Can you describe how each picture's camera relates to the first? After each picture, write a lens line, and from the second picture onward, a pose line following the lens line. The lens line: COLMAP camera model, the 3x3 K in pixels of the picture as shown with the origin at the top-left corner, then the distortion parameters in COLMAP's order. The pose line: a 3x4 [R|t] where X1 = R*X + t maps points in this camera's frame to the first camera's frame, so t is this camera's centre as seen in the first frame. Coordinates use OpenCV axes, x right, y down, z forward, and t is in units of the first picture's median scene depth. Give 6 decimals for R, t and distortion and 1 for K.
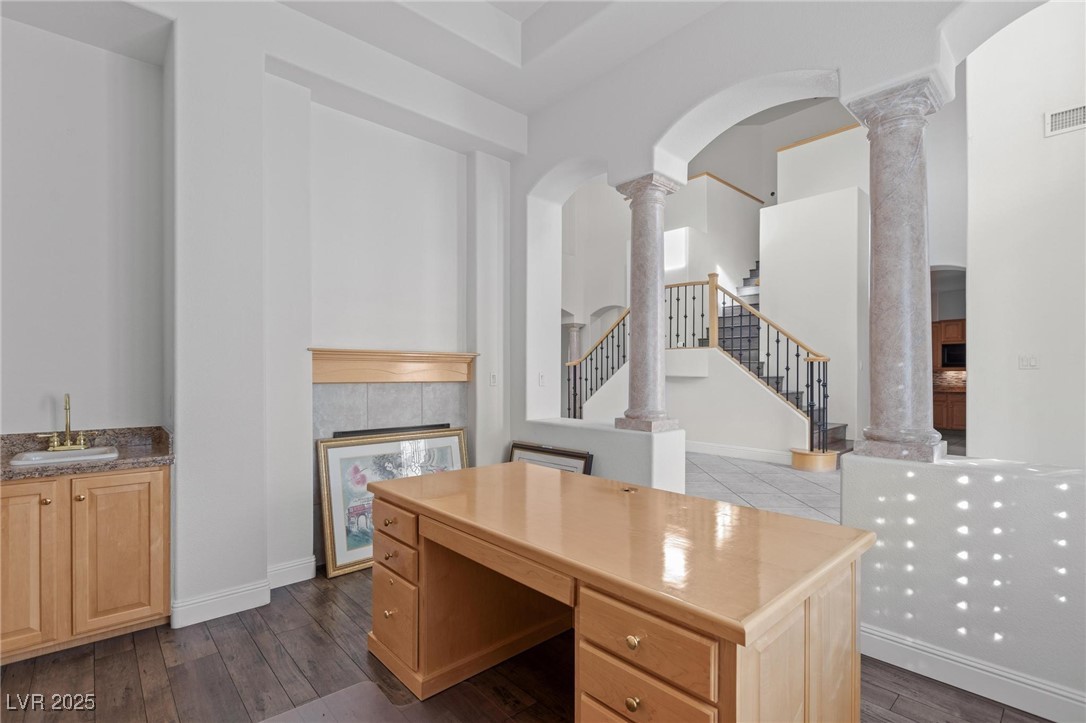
lens RADIAL K [[524.1, 0, 543.0], [0, 524.1, 361.5], [0, 0, 1]] dist [0.001494, 0.000224]
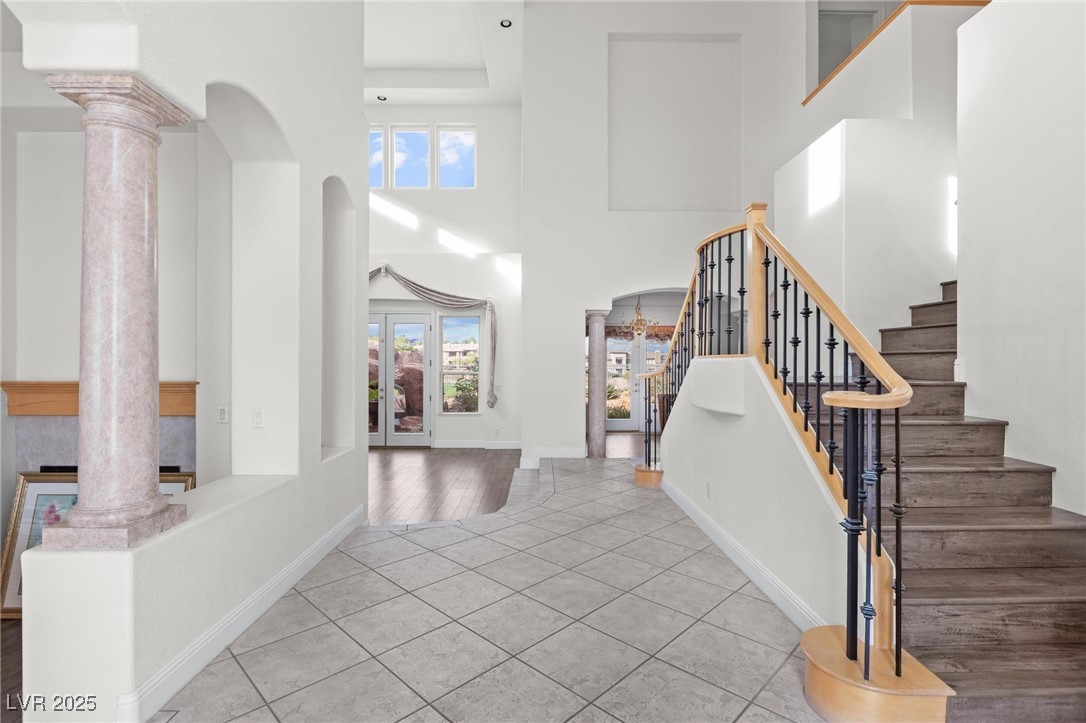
lens RADIAL K [[524.1, 0, 543.0], [0, 524.1, 361.5], [0, 0, 1]] dist [0.001494, 0.000224]
pose [[0.735660, -0.004471, -0.677336, 0.920385], [0.014574, 0.999851, 0.009228, -0.052168], [0.677194, -0.016660, 0.735615, 0.905205]]
